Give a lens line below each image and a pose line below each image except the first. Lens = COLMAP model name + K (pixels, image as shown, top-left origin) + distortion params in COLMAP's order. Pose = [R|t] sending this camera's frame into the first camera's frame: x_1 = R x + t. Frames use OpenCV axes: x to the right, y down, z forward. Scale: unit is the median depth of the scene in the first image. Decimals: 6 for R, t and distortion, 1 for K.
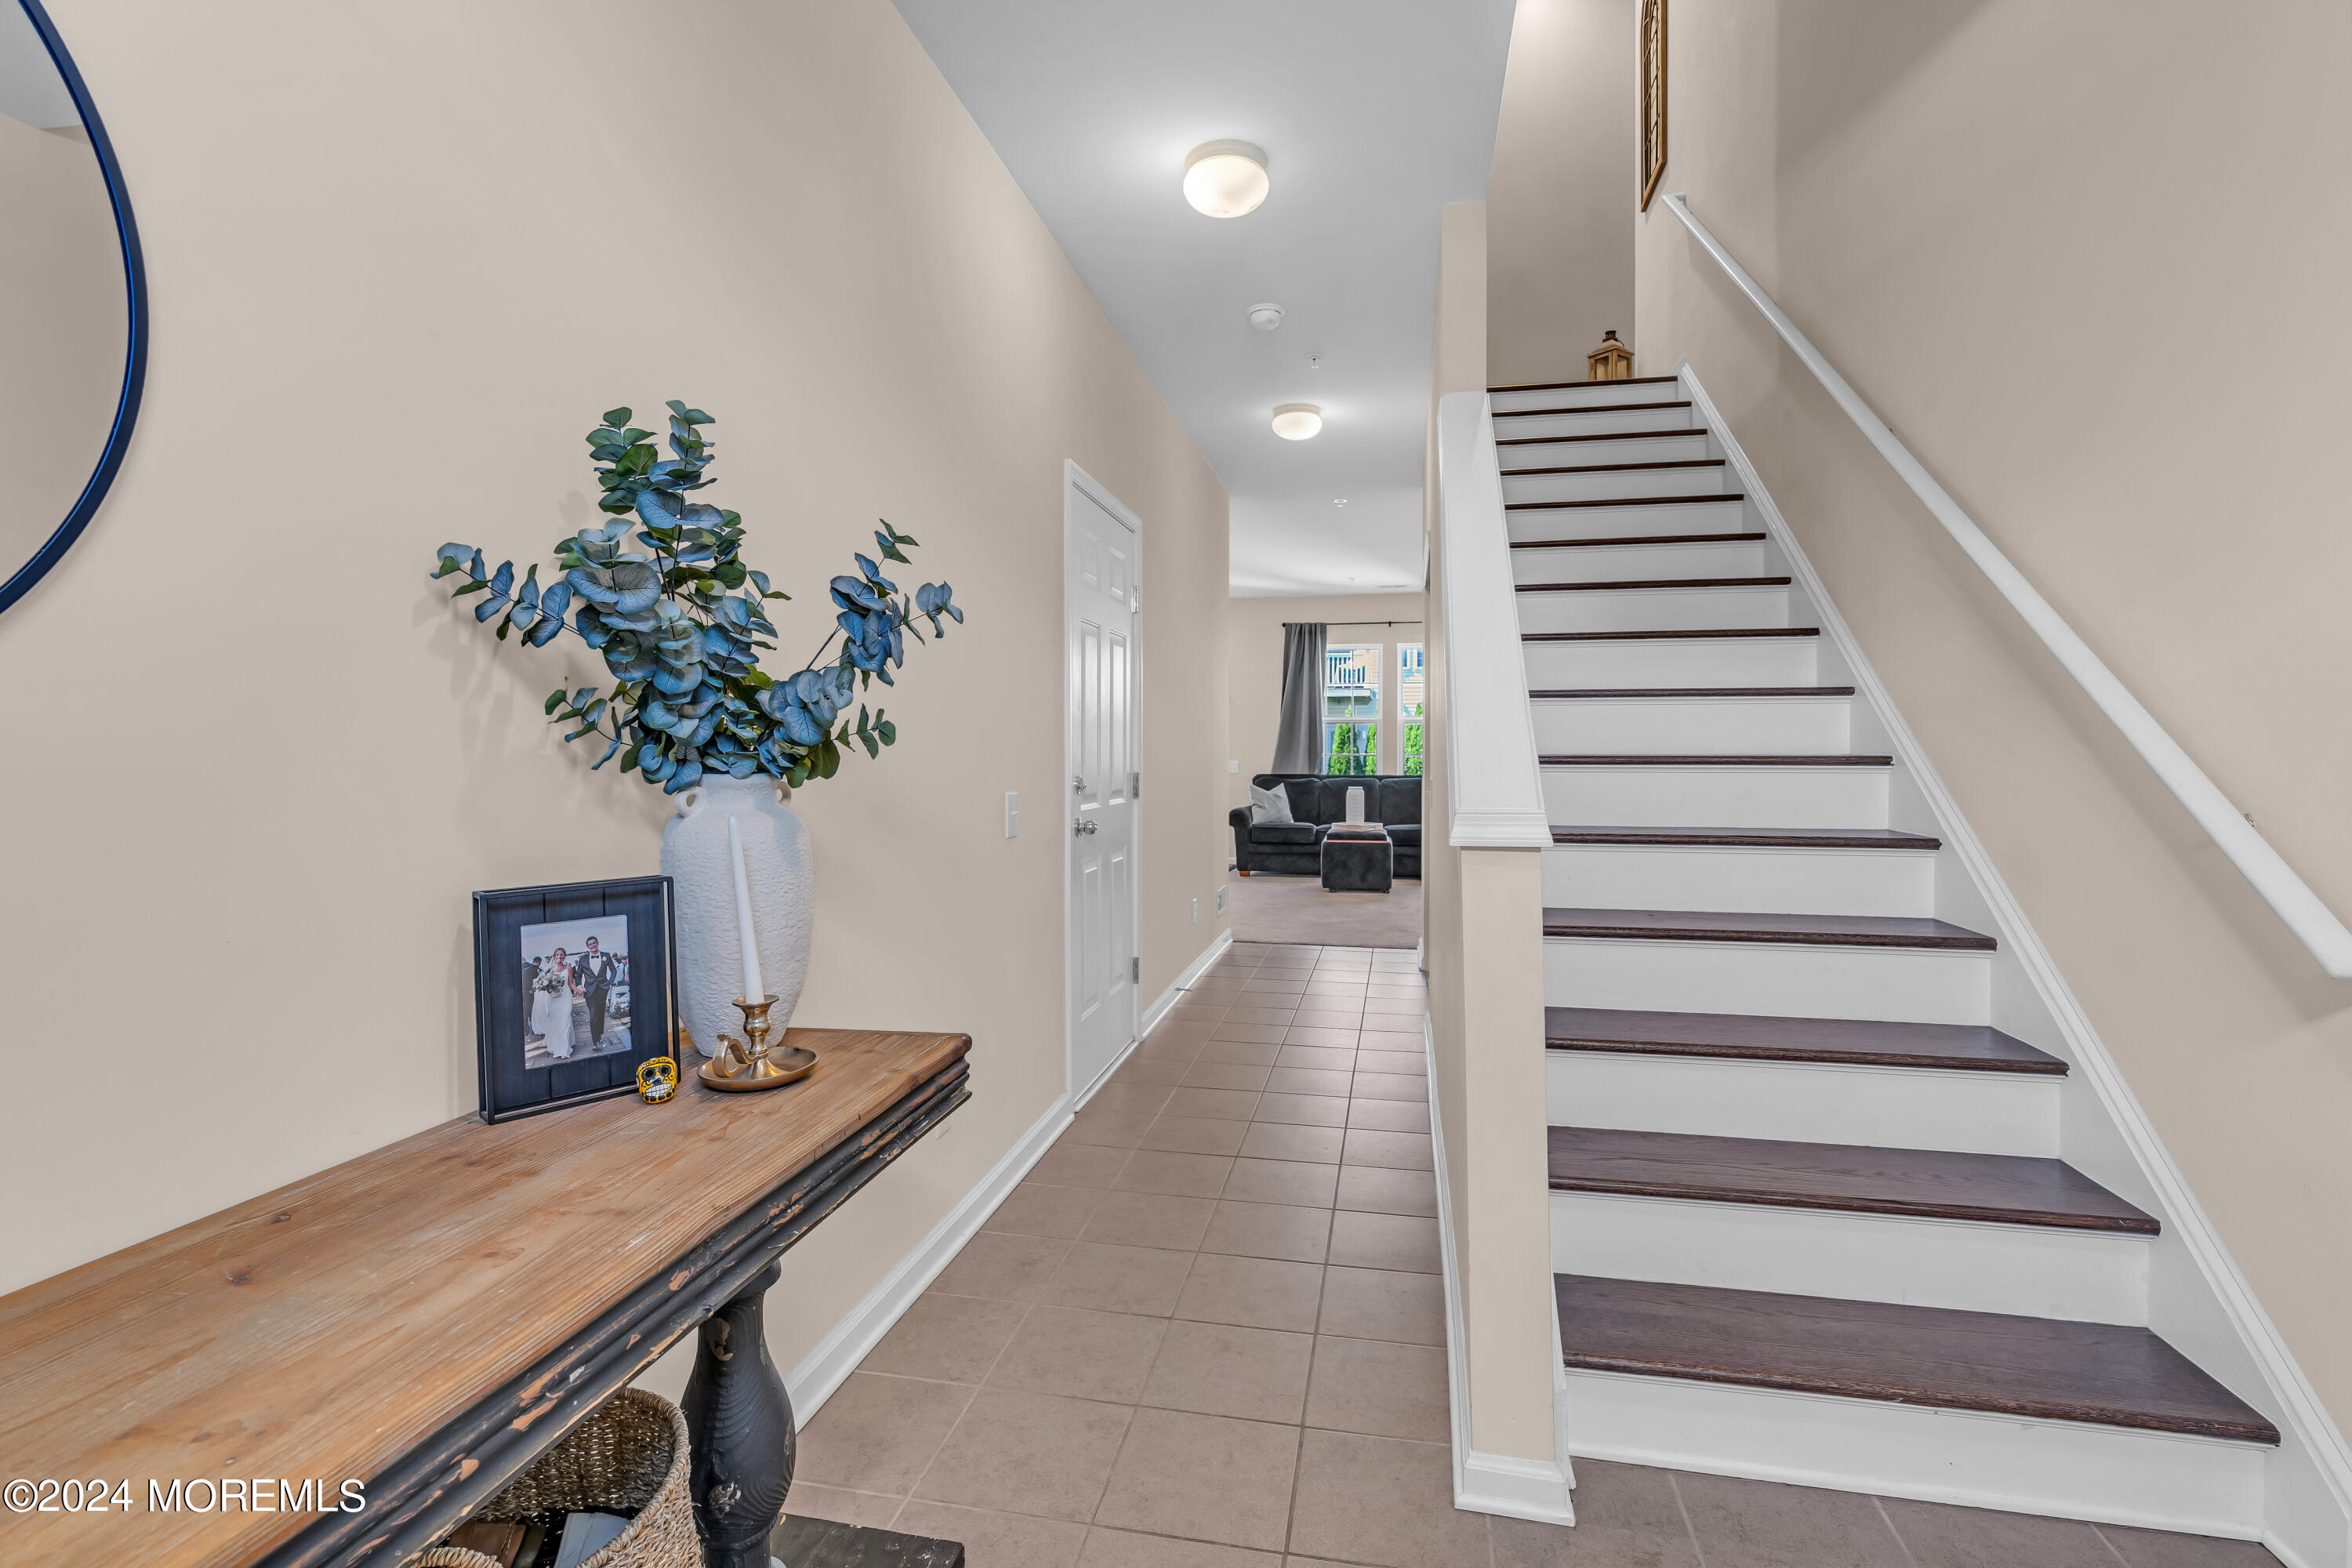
lens RADIAL K [[1066.6, 0, 1179.5], [0, 1066.6, 757.1], [0, 0, 1]] dist [-0.003376, 0.000219]
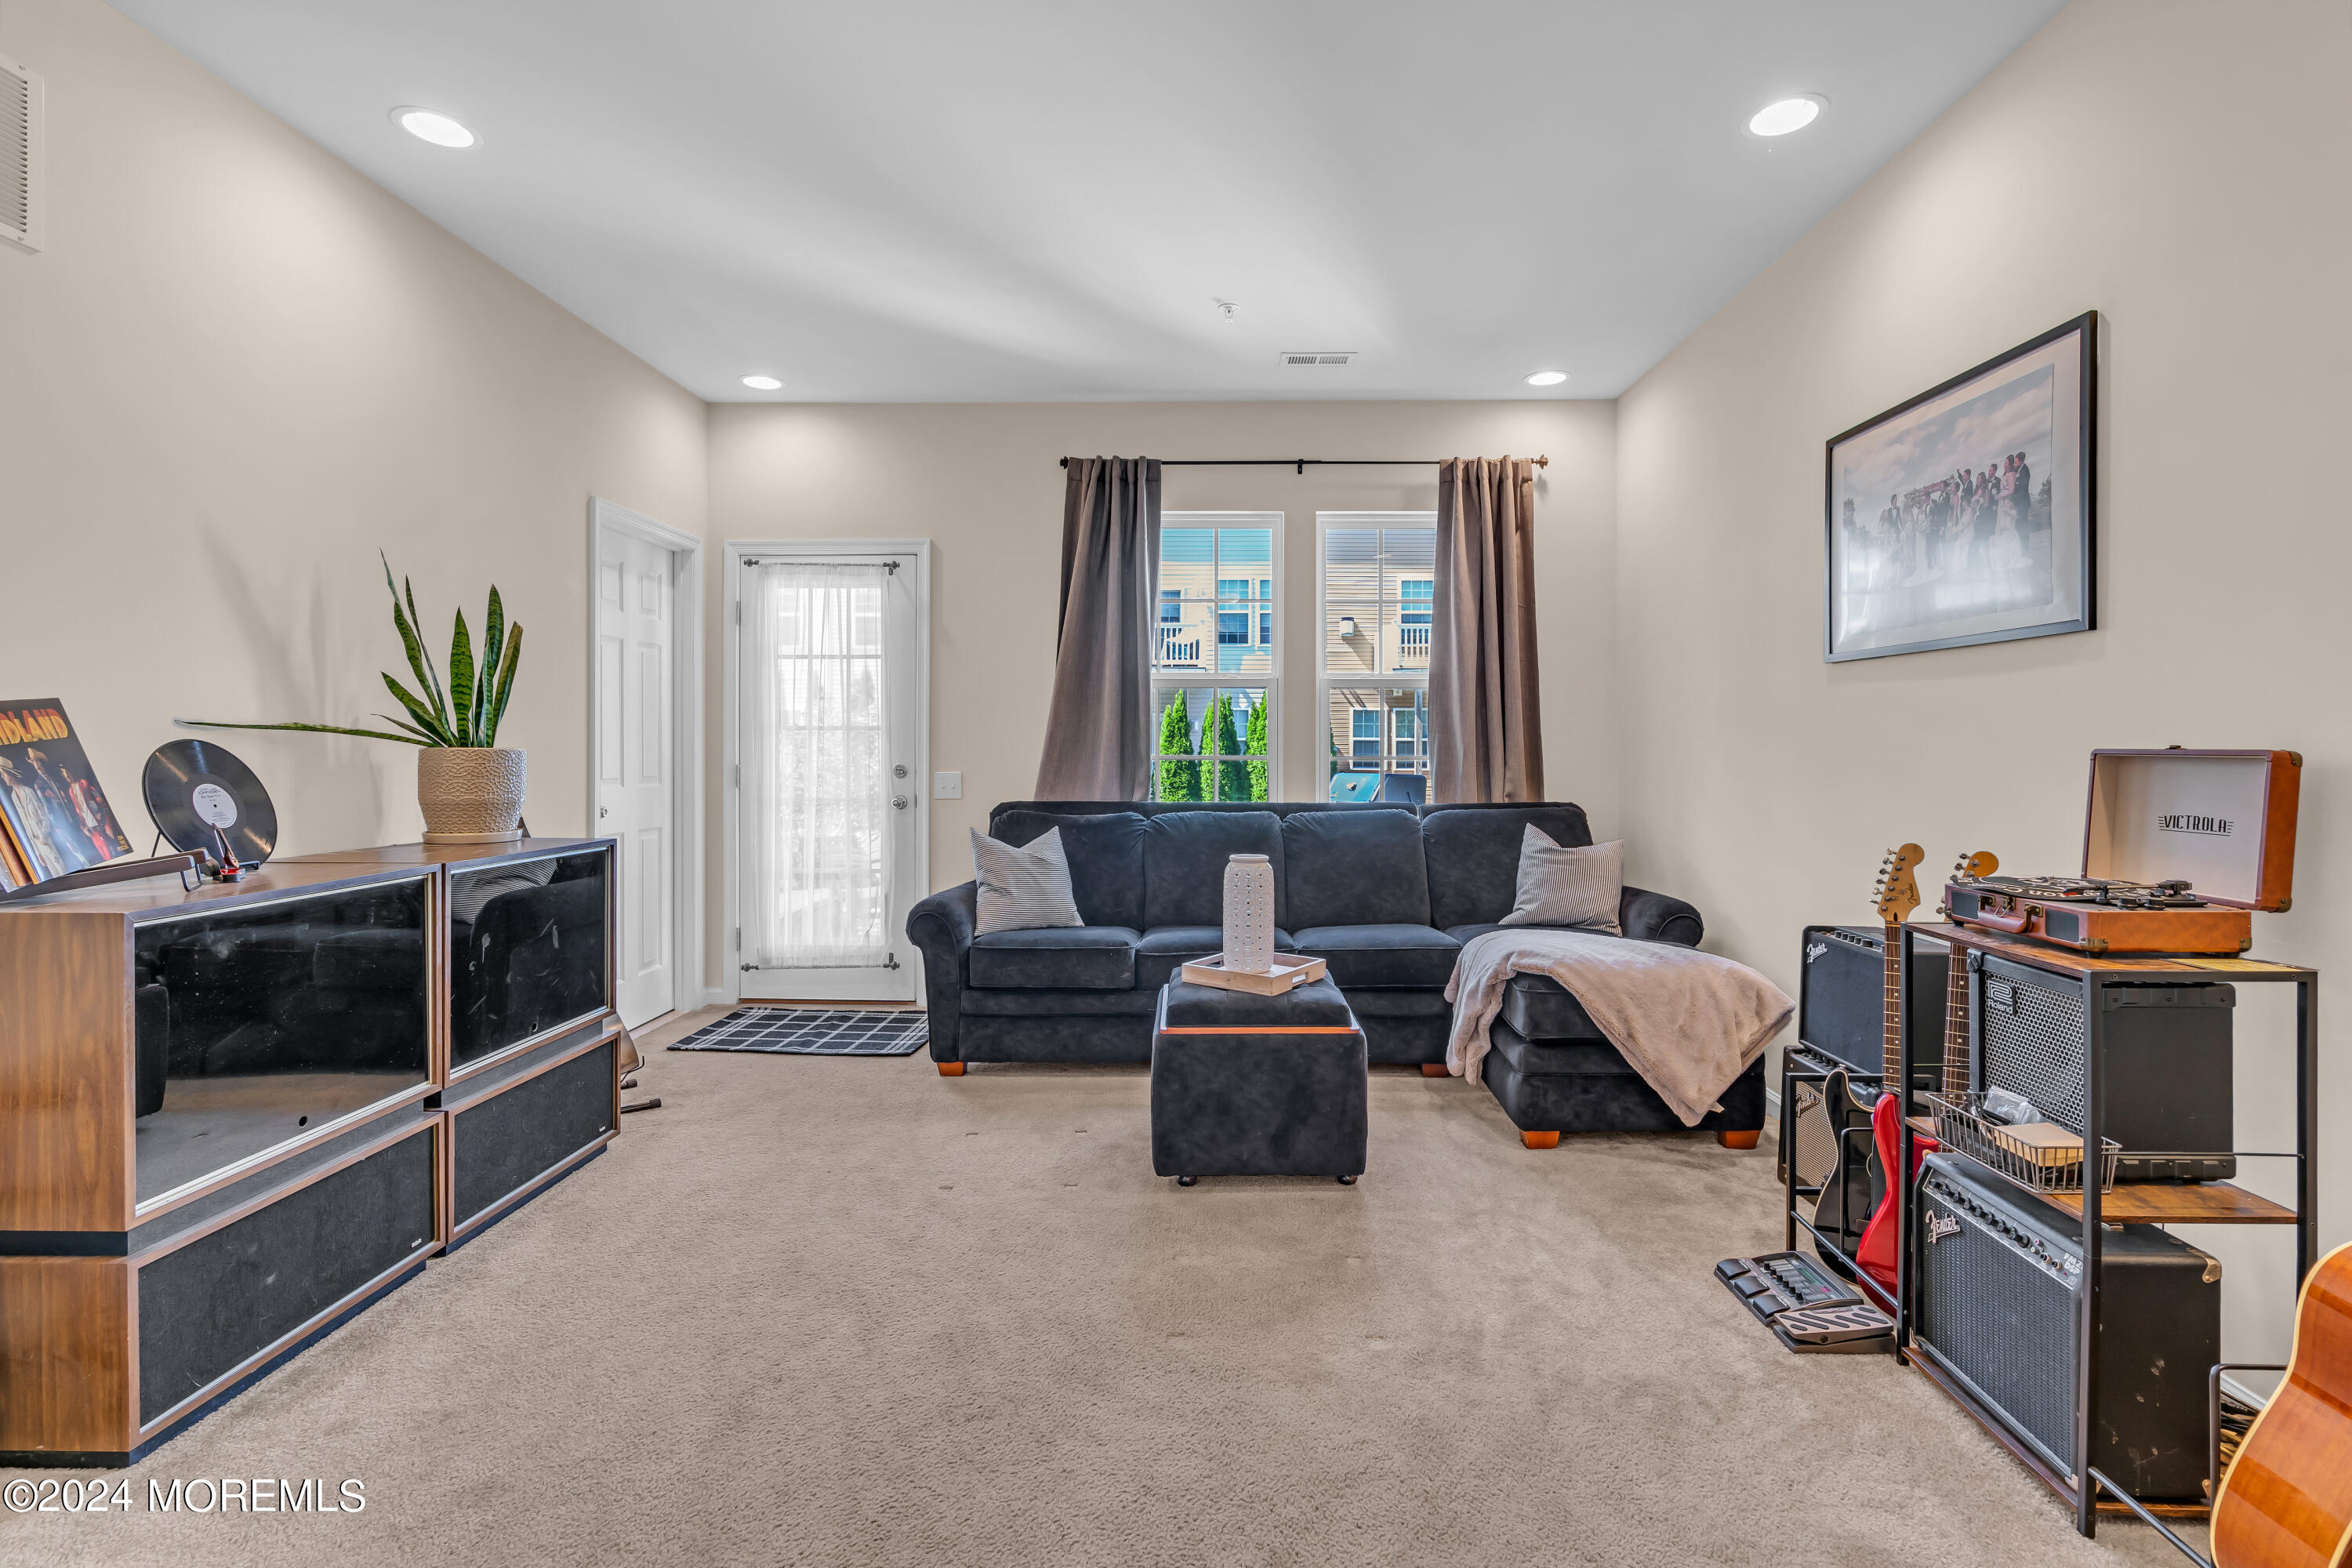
lens RADIAL K [[1066.6, 0, 1179.5], [0, 1066.6, 757.1], [0, 0, 1]] dist [-0.003376, 0.000219]
pose [[0.986311, -0.000850, 0.164891, 0.076868], [-0.000081, 0.999984, 0.005645, -0.005213], [-0.164893, -0.005581, 0.986296, 0.594574]]
